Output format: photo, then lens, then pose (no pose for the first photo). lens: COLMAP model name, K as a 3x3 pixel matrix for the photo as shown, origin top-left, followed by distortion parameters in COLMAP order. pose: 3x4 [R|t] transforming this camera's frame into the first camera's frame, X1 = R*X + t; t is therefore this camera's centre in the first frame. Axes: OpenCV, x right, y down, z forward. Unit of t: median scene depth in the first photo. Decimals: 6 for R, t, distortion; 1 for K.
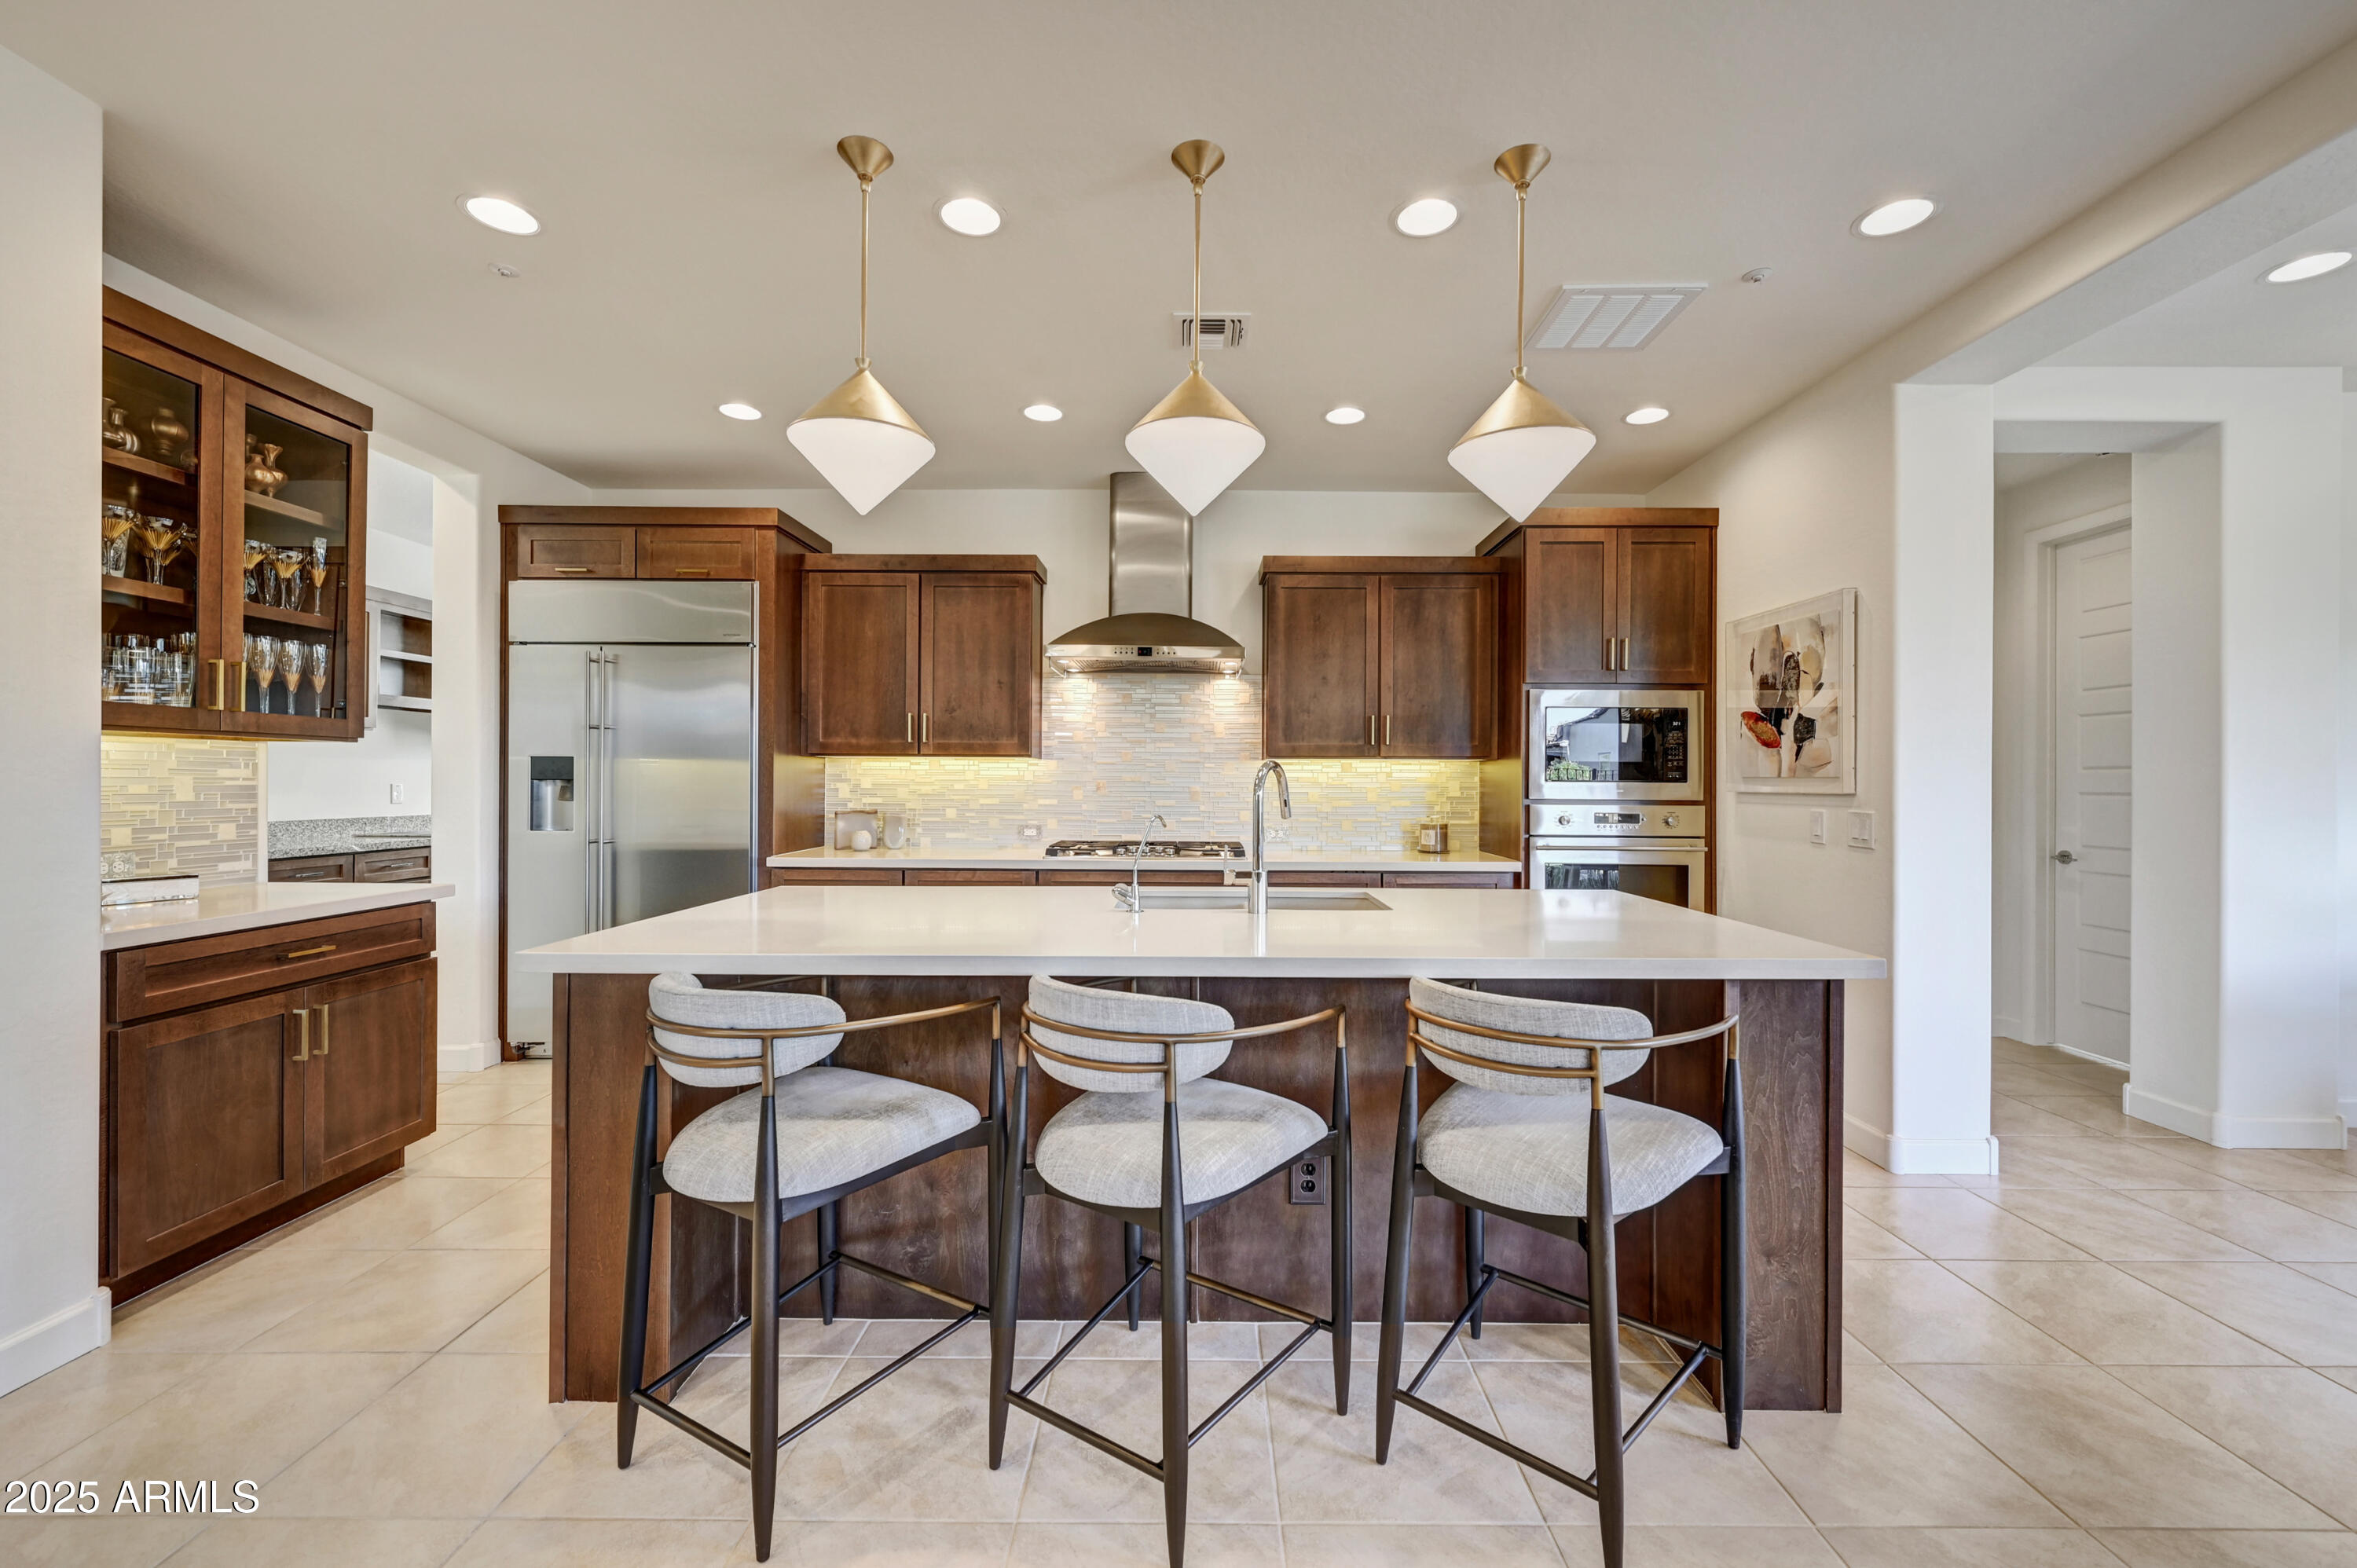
lens RADIAL K [[928.4, 0, 1207.5], [0, 928.4, 780.8], [0, 0, 1]] dist [0.000974, -0.000073]
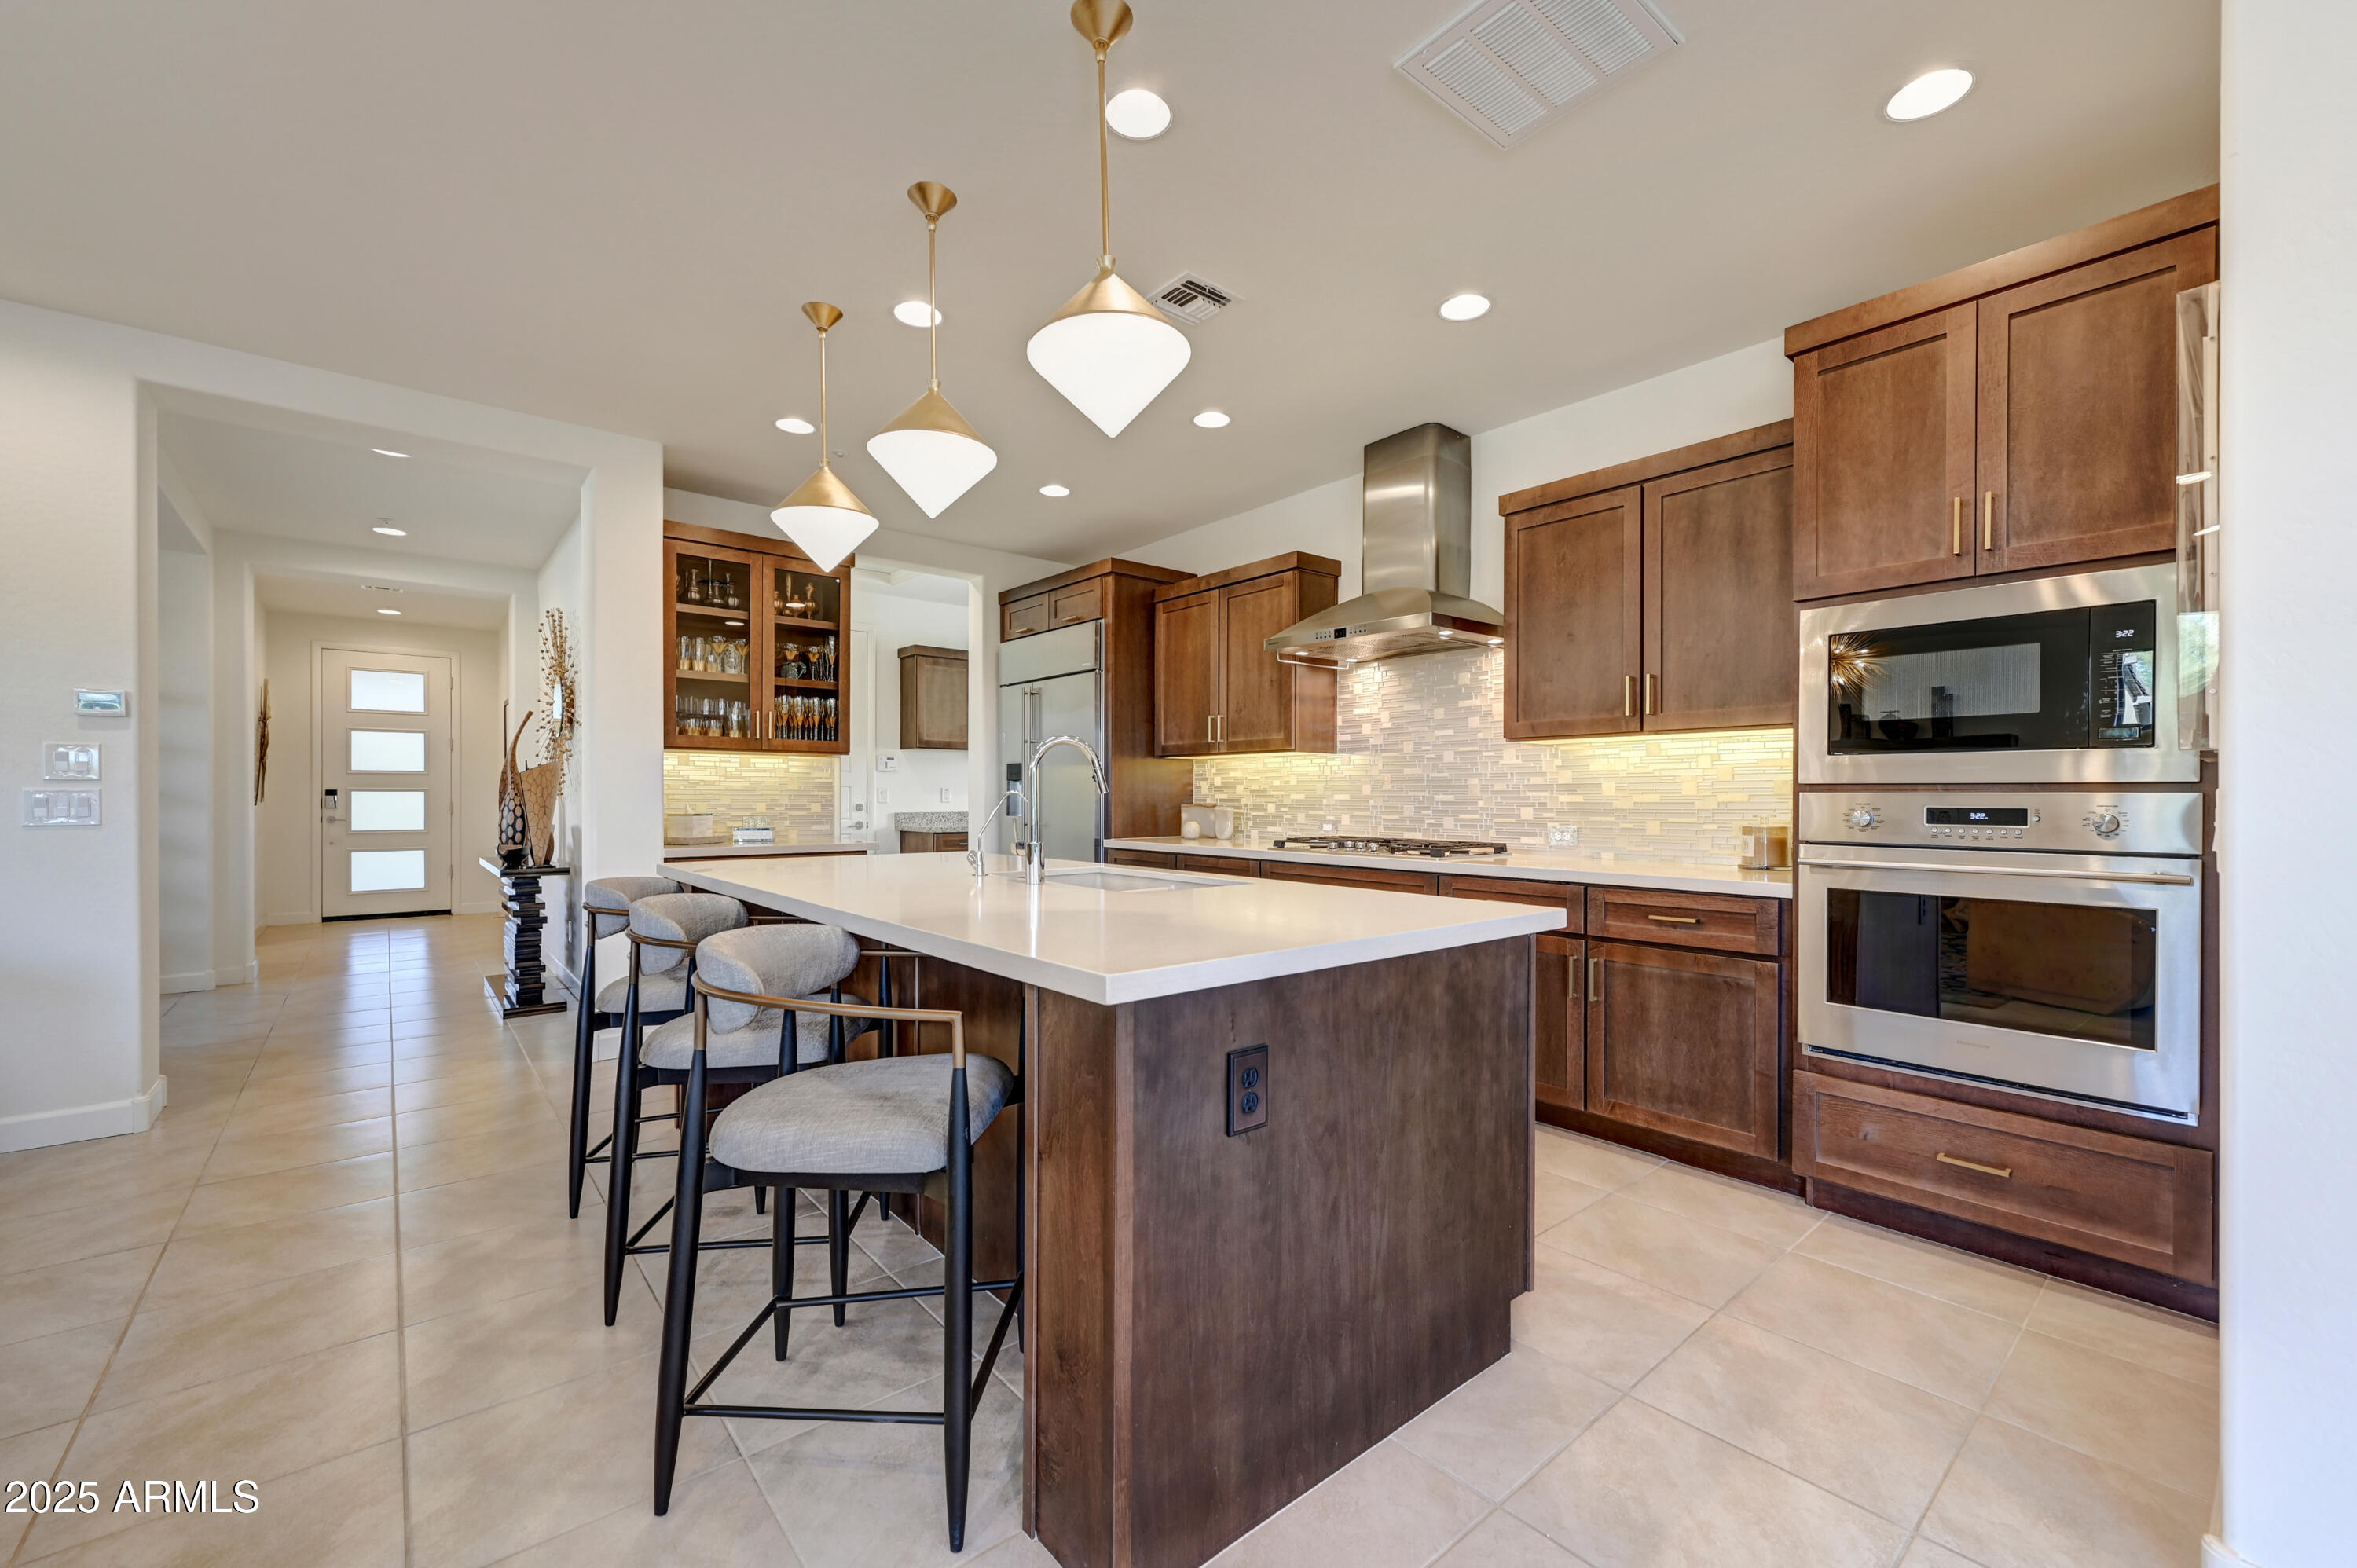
lens RADIAL K [[954.2, 0, 1187.9], [0, 954.2, 780.4], [0, 0, 1]] dist [0.000943, -0.000434]
pose [[0.646815, -0.016970, -0.762458, 0.577813], [0.001602, 0.999780, -0.020892, 0.030156], [0.762645, 0.012292, 0.646700, 0.267602]]
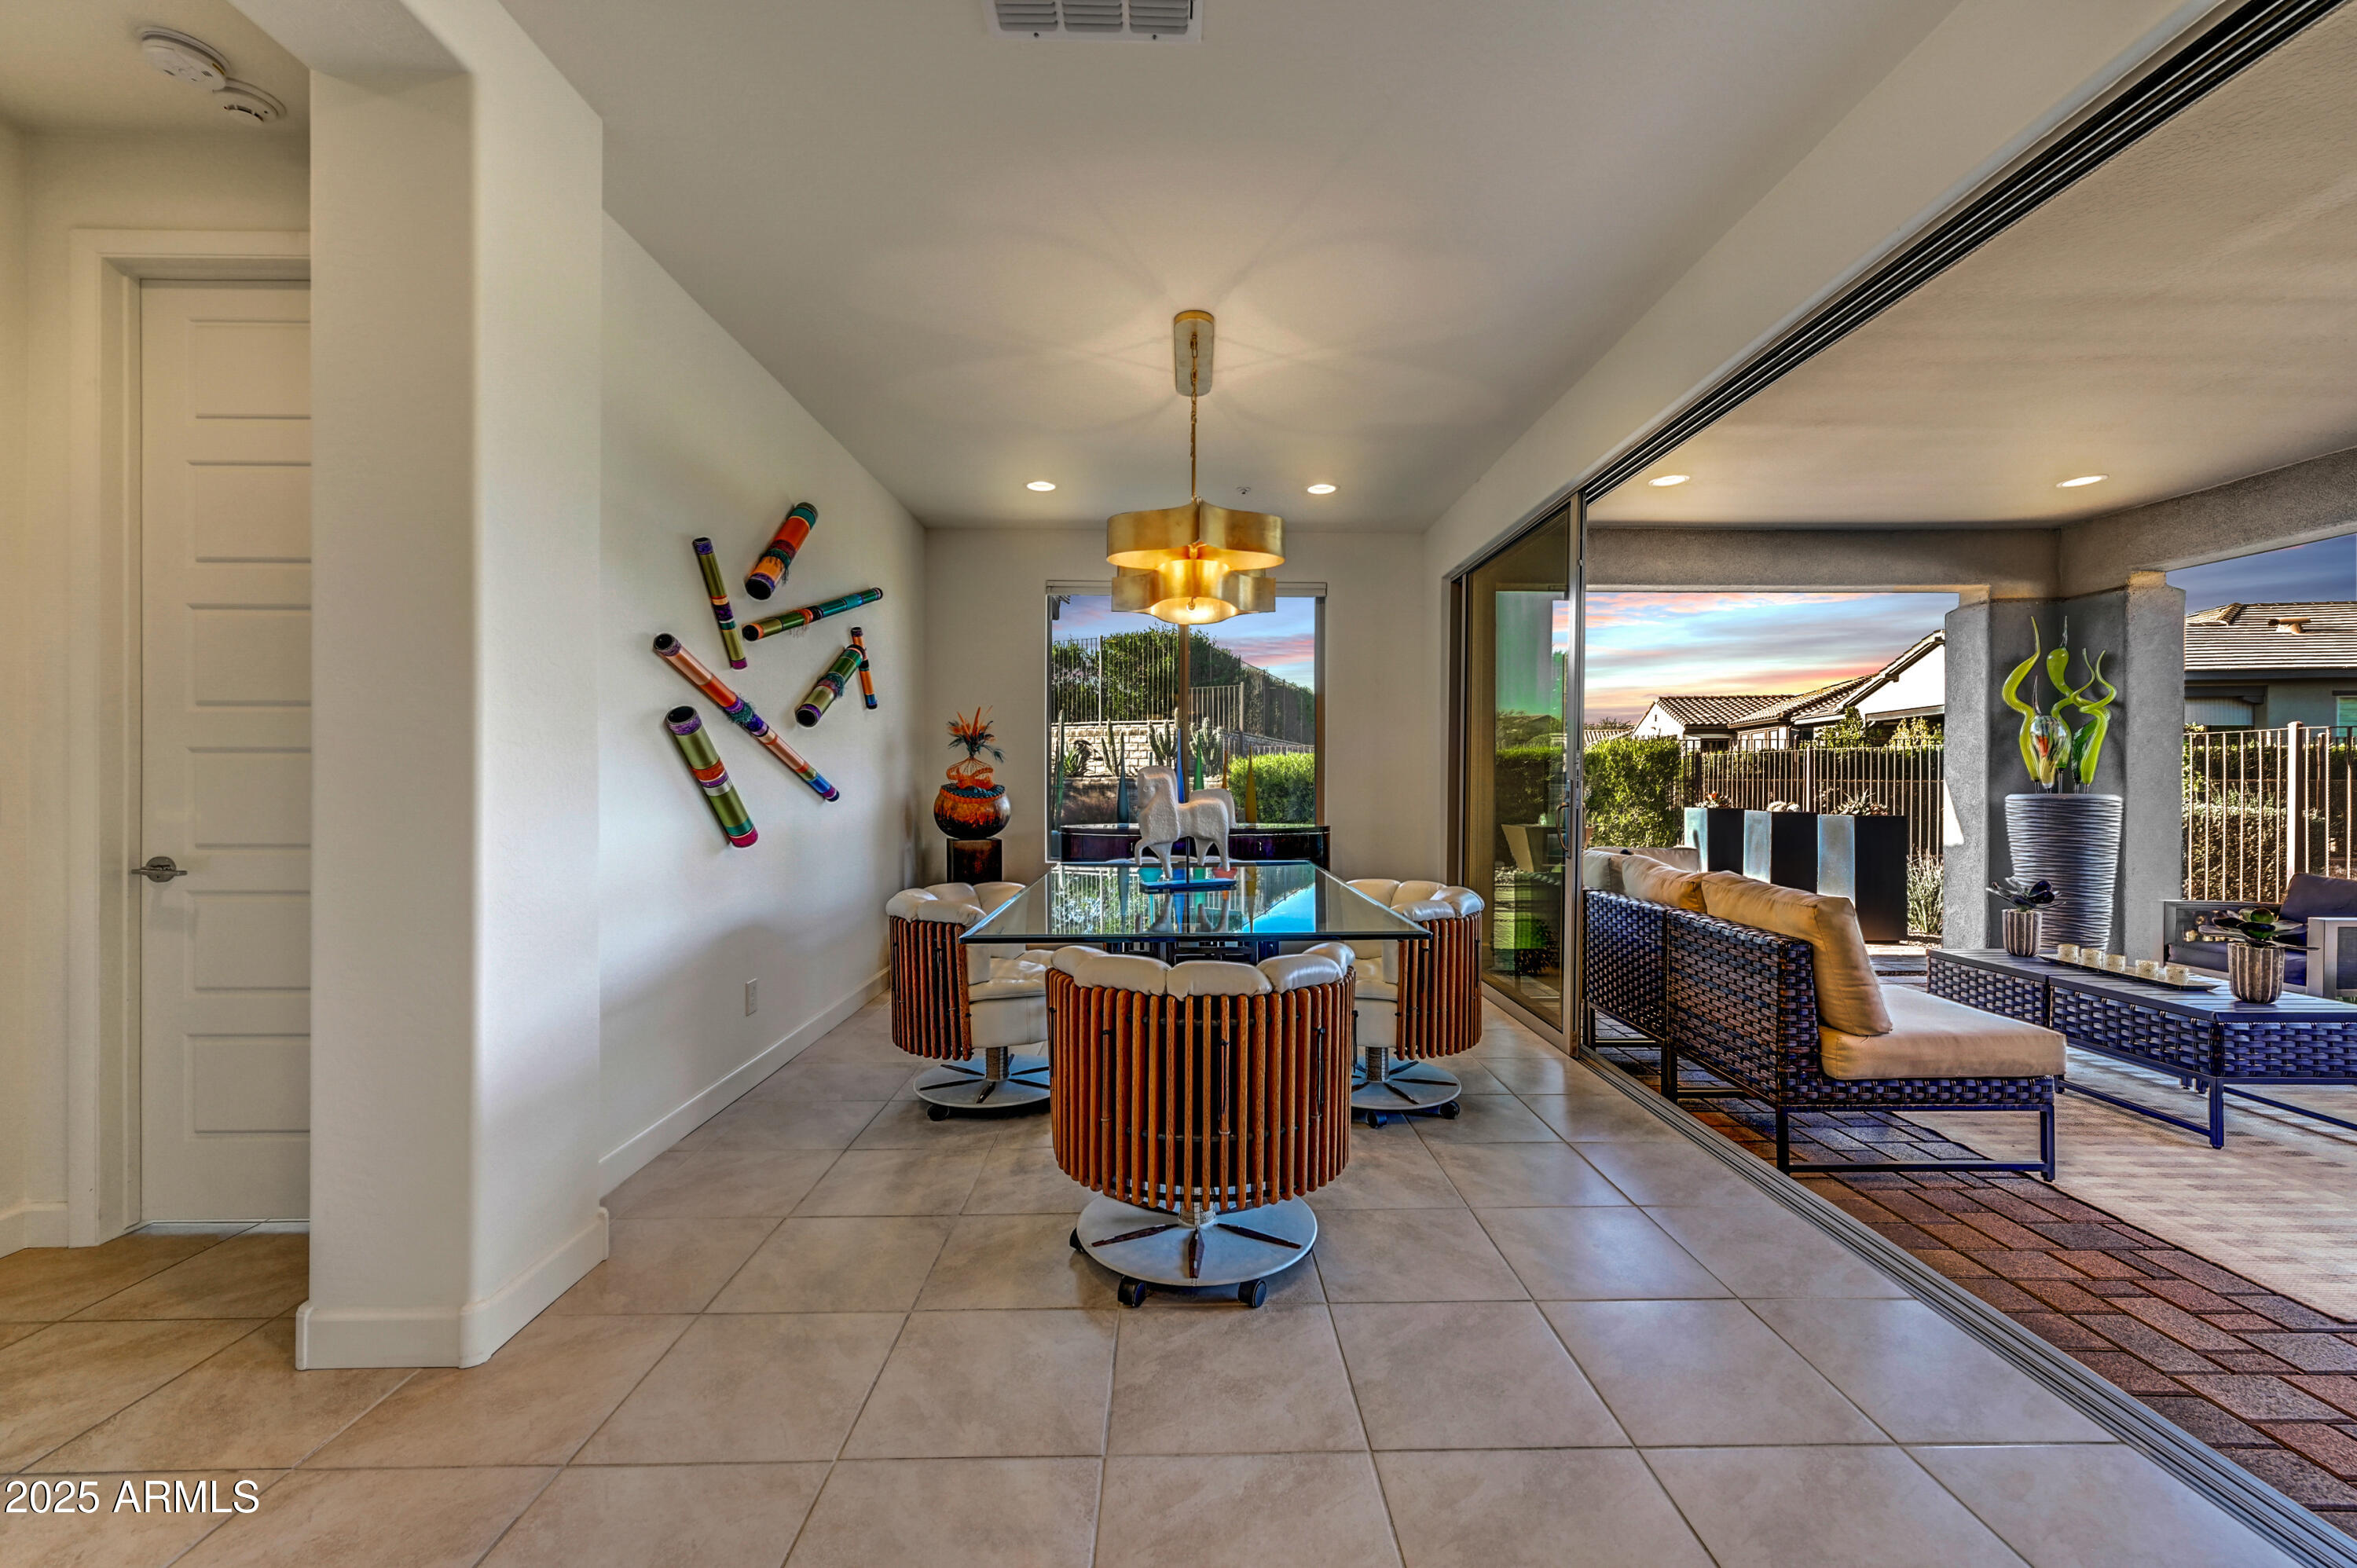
lens RADIAL K [[954.2, 0, 1187.9], [0, 954.2, 780.4], [0, 0, 1]] dist [0.000943, -0.000434]
pose [[-0.008302, -0.005003, 0.999953, 0.415976], [-0.002154, 0.999985, 0.004986, 0.031491], [-0.999963, -0.002112, -0.008313, 0.466469]]
